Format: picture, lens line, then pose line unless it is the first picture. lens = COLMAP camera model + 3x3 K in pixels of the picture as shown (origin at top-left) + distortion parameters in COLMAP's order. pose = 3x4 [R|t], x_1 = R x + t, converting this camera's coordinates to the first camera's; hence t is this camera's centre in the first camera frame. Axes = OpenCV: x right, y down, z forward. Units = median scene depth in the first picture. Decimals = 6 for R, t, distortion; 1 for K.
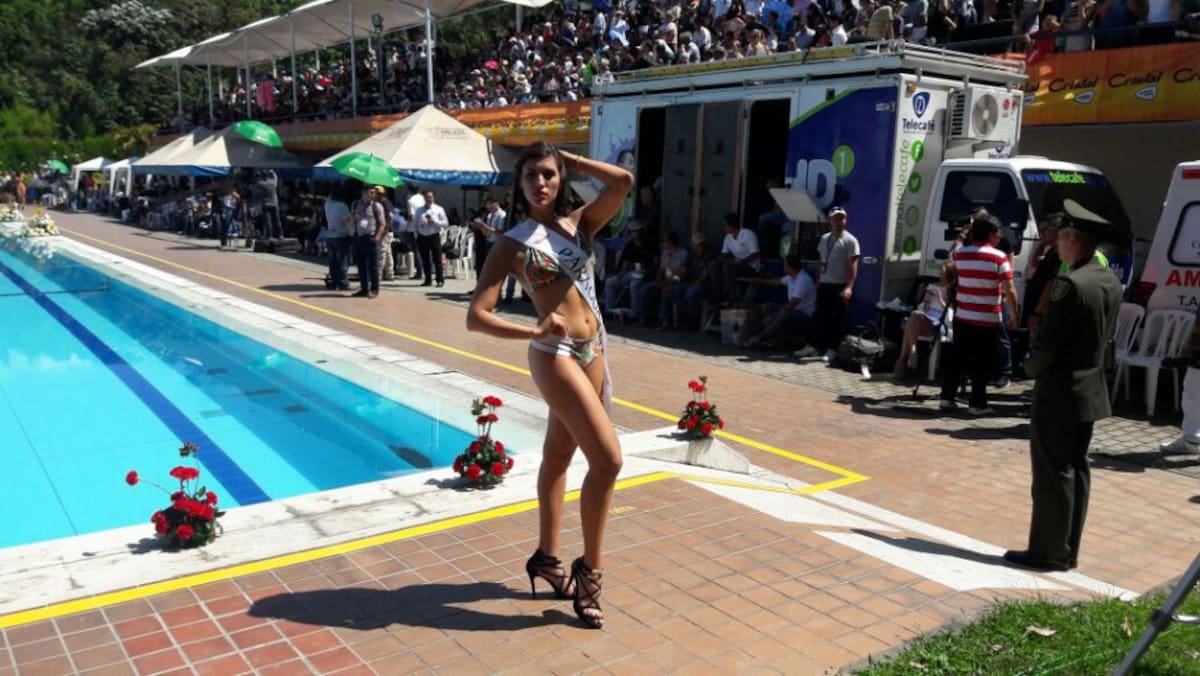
lens RADIAL K [[969.3, 0, 616.7], [0, 969.3, 344.6], [0, 0, 1]] dist [0.181521, -0.427625]
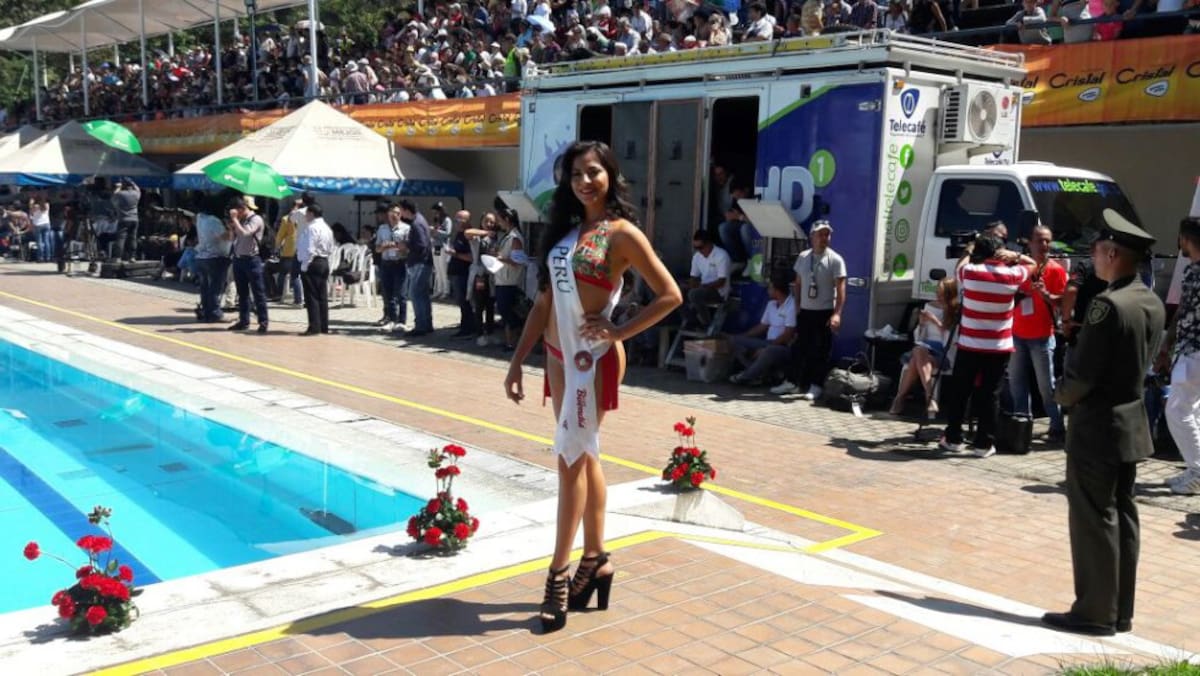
lens RADIAL K [[1158.8, 0, 618.5], [0, 1158.8, 345.9], [0, 0, 1]] dist [0.212285, -0.557527]
pose [[0.997081, -0.011480, 0.075482, -0.028993], [0.014006, 0.999357, -0.033020, 0.001434], [-0.075055, 0.033981, 0.996600, -0.008961]]
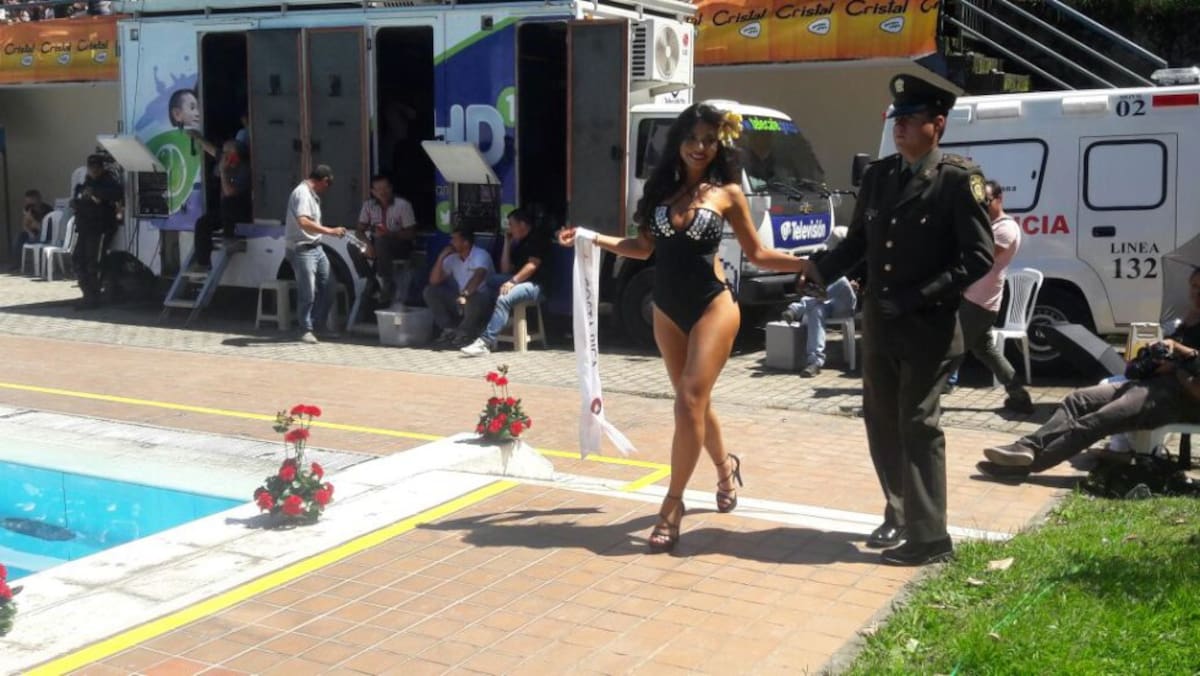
lens RADIAL K [[1322.3, 0, 623.0], [0, 1322.3, 353.8], [0, 0, 1]] dist [0.231456, -0.671222]
pose [[0.909302, -0.081990, 0.407979, -0.155180], [0.084440, 0.996356, 0.012034, 0.010110], [-0.407479, 0.023507, 0.912912, -0.032375]]
